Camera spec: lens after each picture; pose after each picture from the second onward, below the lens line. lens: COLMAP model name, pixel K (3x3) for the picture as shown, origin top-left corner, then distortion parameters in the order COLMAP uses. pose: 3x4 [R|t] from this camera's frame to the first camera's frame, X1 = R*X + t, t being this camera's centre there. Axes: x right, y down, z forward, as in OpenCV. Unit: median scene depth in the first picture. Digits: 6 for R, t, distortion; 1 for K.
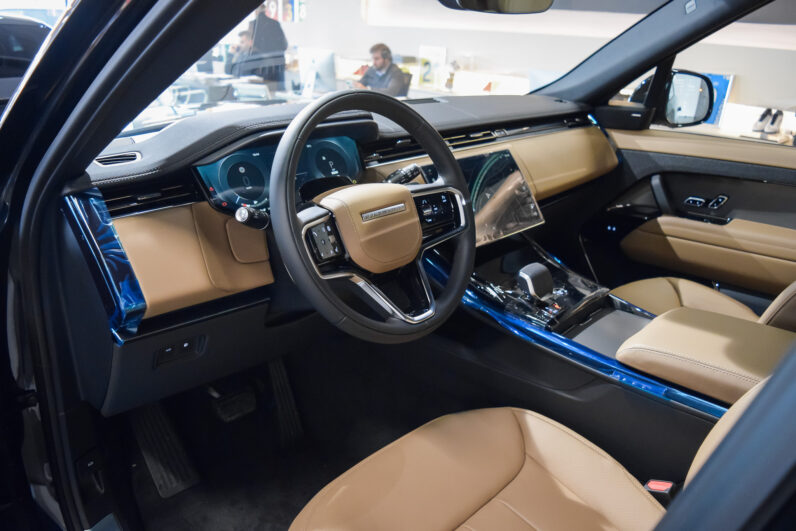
lens RADIAL K [[631.5, 0, 385.7], [0, 631.5, 265.7], [0, 0, 1]] dist [-0.071443, -0.001695]
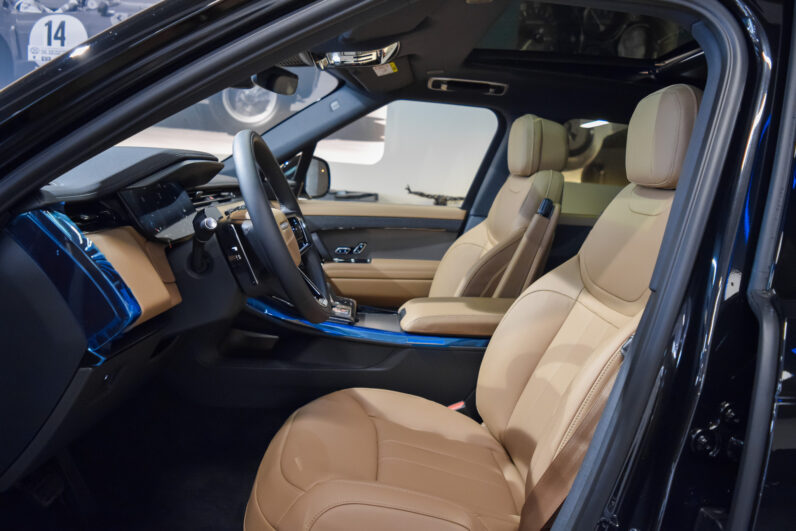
lens RADIAL K [[631.5, 0, 385.7], [0, 631.5, 265.7], [0, 0, 1]] dist [-0.071443, -0.001695]
pose [[0.706232, -0.079043, 0.703555, -0.452936], [0.210649, 0.972202, -0.102225, 0.099588], [-0.675917, 0.220398, 0.703250, 0.002098]]
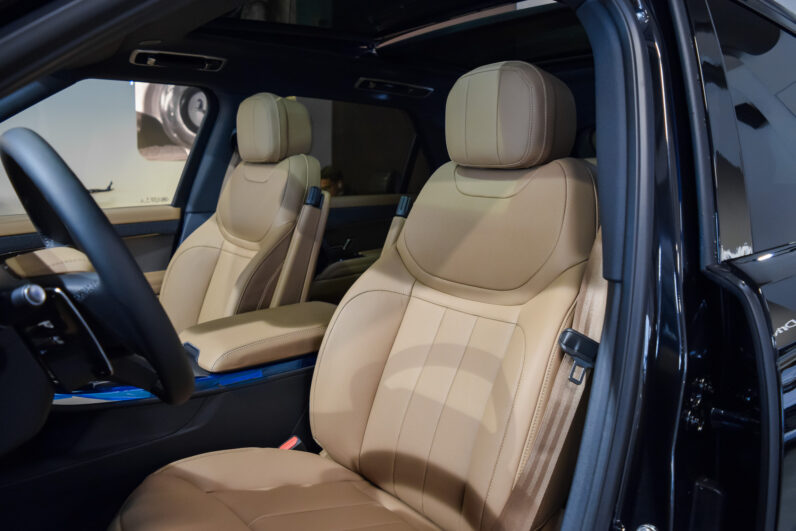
lens RADIAL K [[631.5, 0, 385.7], [0, 631.5, 265.7], [0, 0, 1]] dist [-0.071443, -0.001695]
pose [[0.154429, -0.182122, 0.971073, -0.440414], [0.366428, 0.923326, 0.114894, -0.028381], [-0.917541, 0.338085, 0.209323, 0.295619]]
